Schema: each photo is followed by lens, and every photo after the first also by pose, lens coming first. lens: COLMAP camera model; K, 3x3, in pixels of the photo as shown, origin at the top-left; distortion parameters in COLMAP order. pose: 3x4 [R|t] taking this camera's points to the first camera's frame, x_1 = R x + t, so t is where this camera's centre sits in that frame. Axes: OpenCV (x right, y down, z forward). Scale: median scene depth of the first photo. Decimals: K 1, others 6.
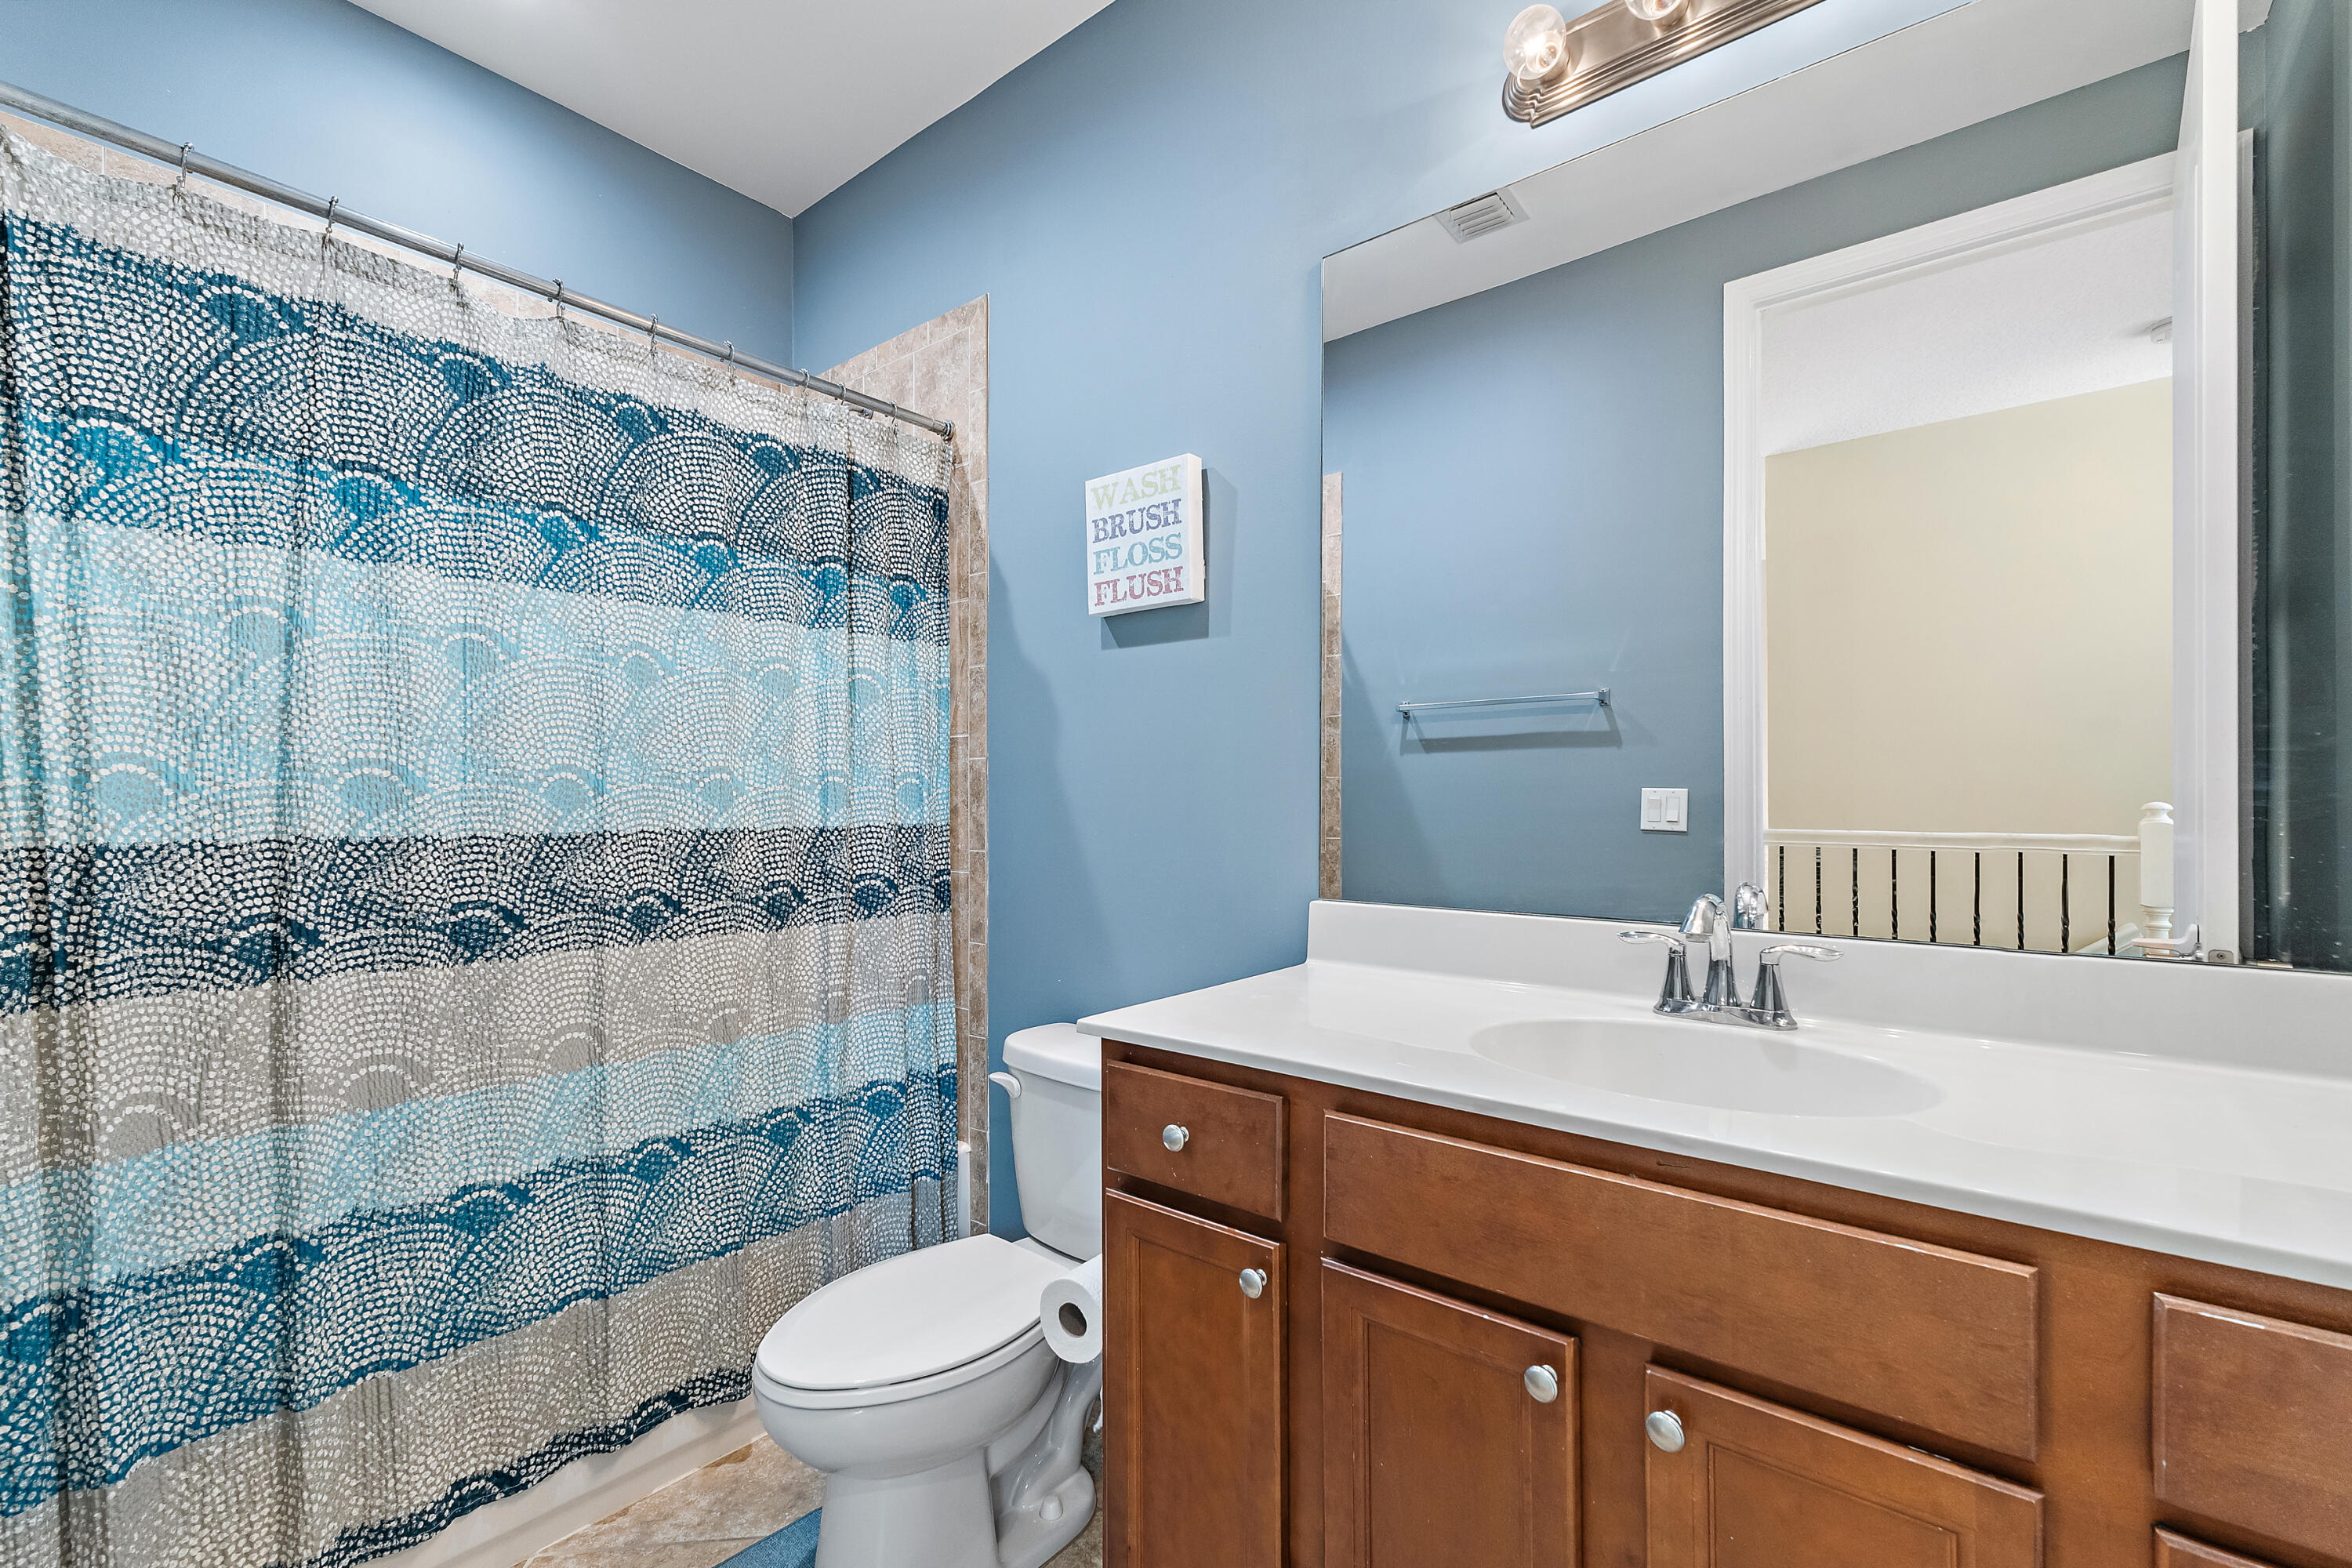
lens RADIAL K [[998.0, 0, 1182.4], [0, 998.0, 793.7], [0, 0, 1]] dist [0.001710, 0.001314]
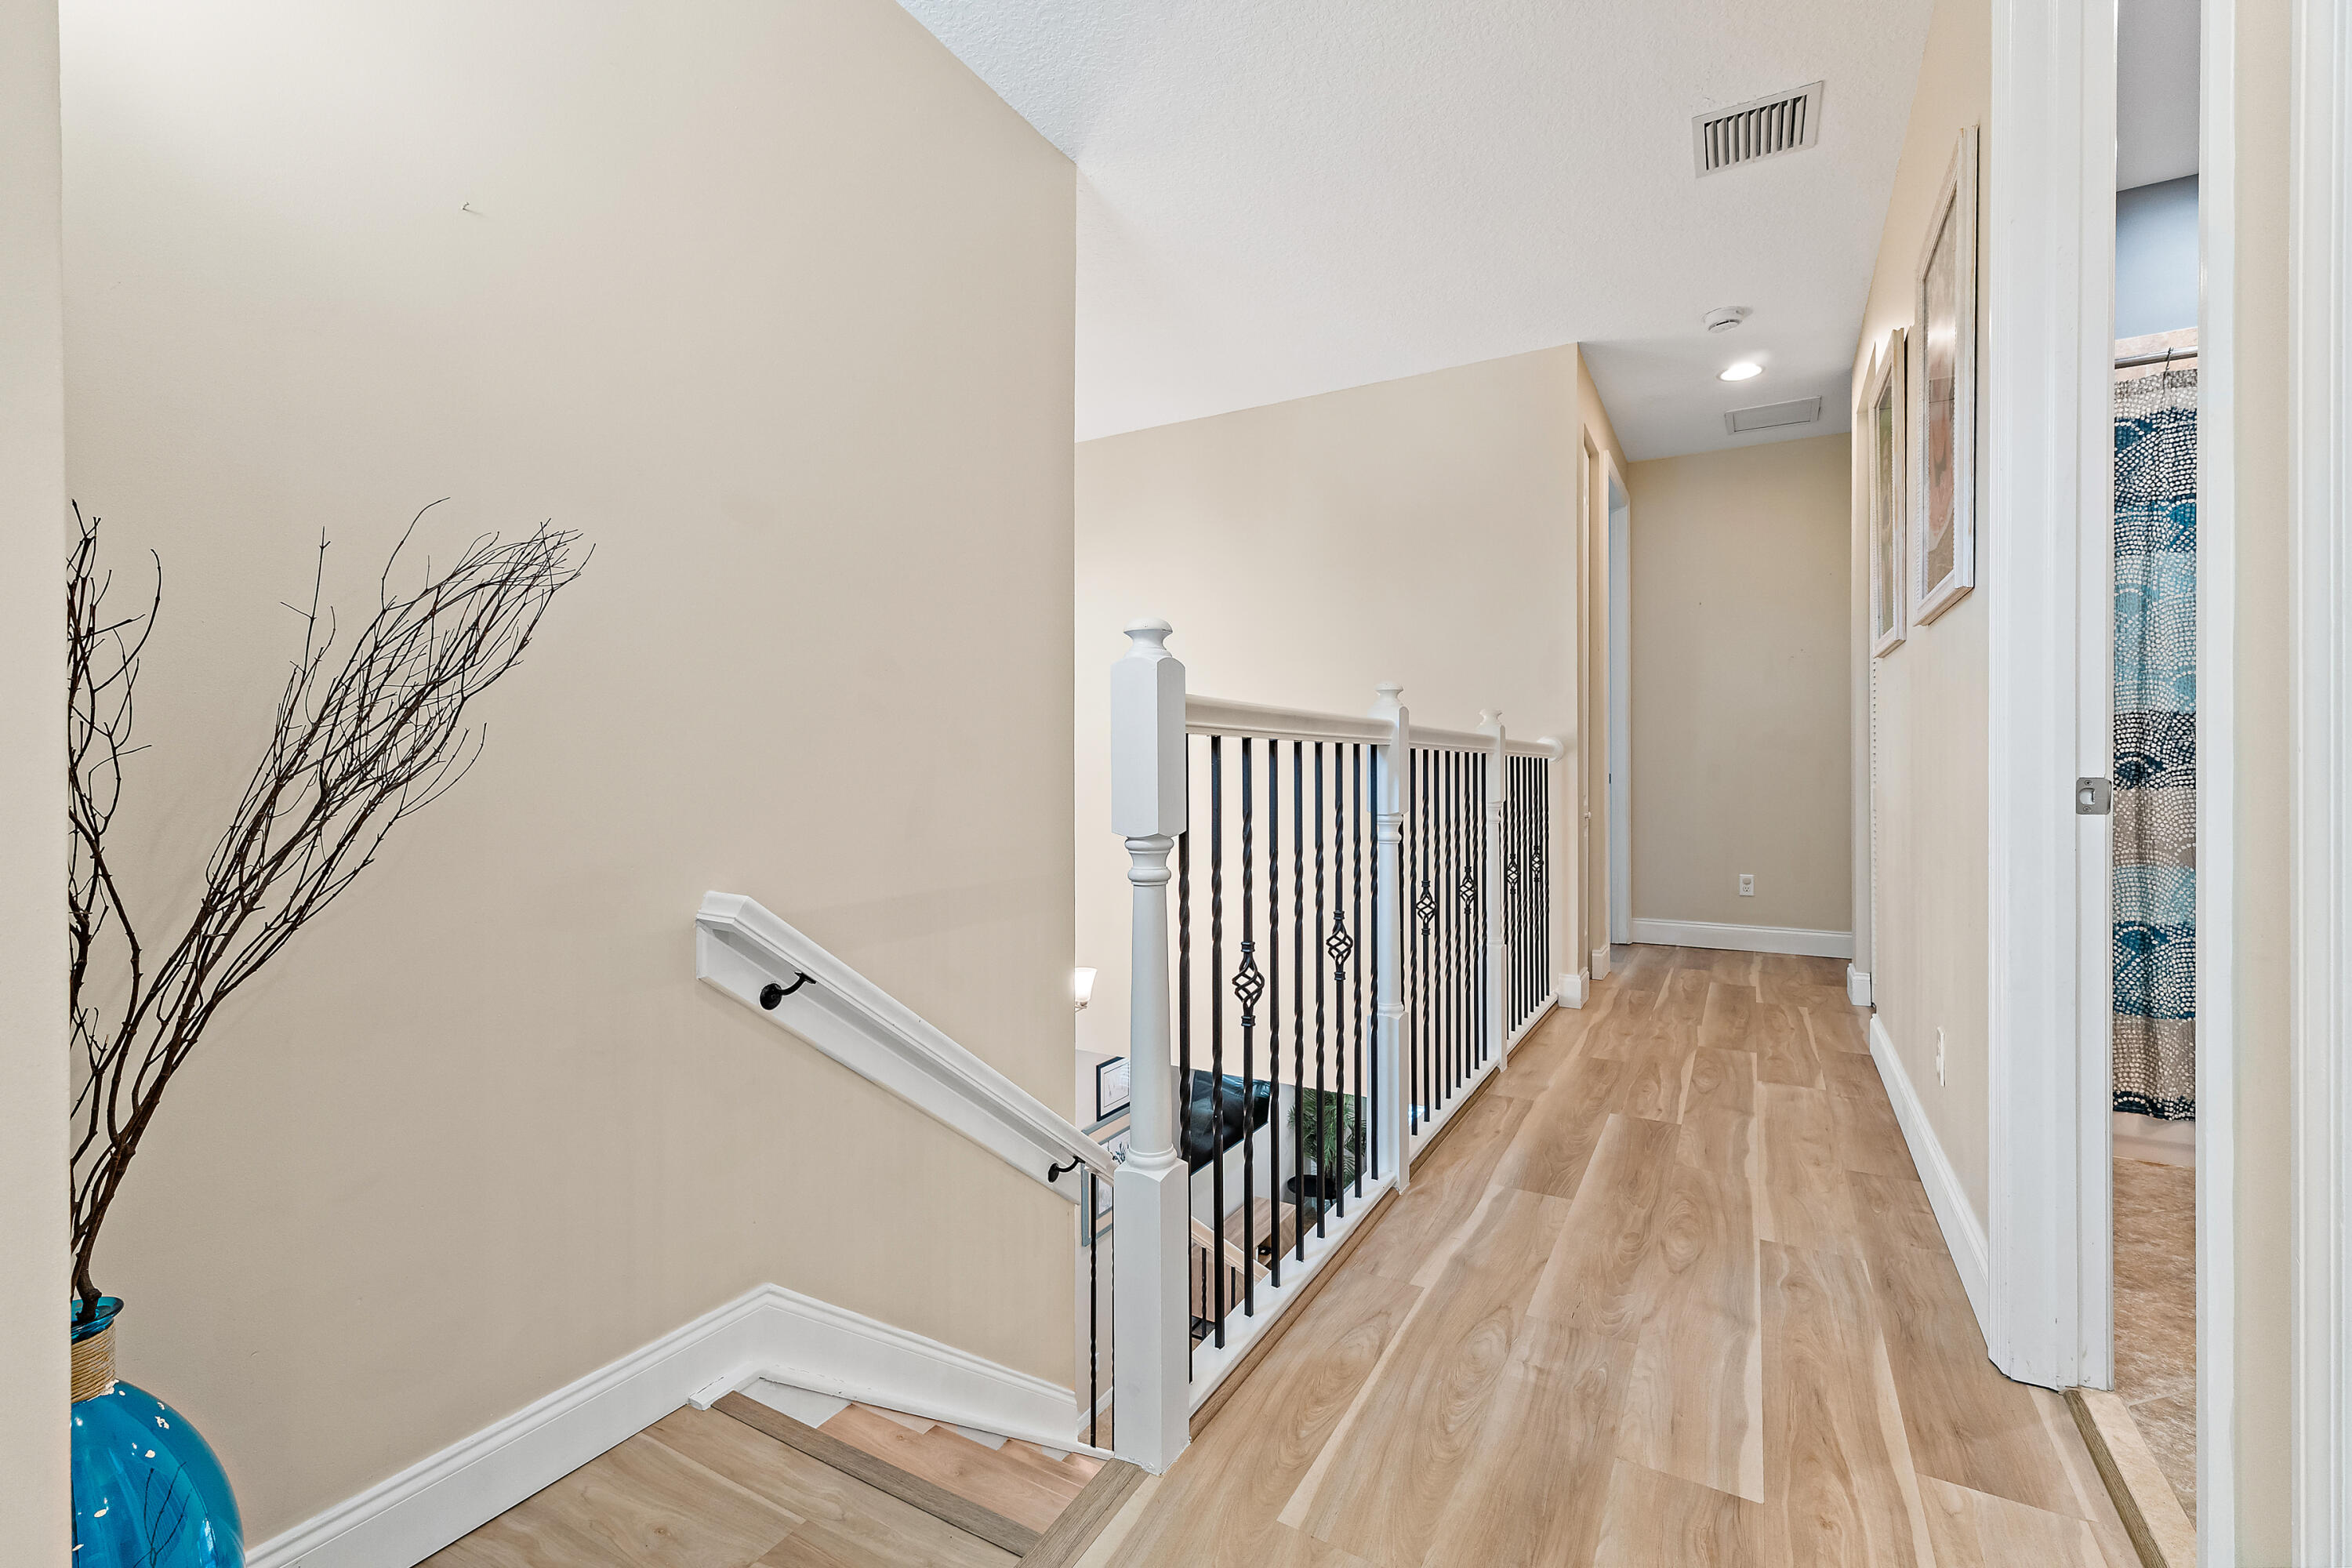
lens RADIAL K [[998.0, 0, 1182.0], [0, 998.0, 780.4], [0, 0, 1]] dist [0.001710, 0.001314]
pose [[0.175652, 0.004377, -0.984443, 0.610051], [0.006837, 0.999961, 0.005666, 0.148979], [0.984429, -0.007726, 0.175615, -1.071006]]
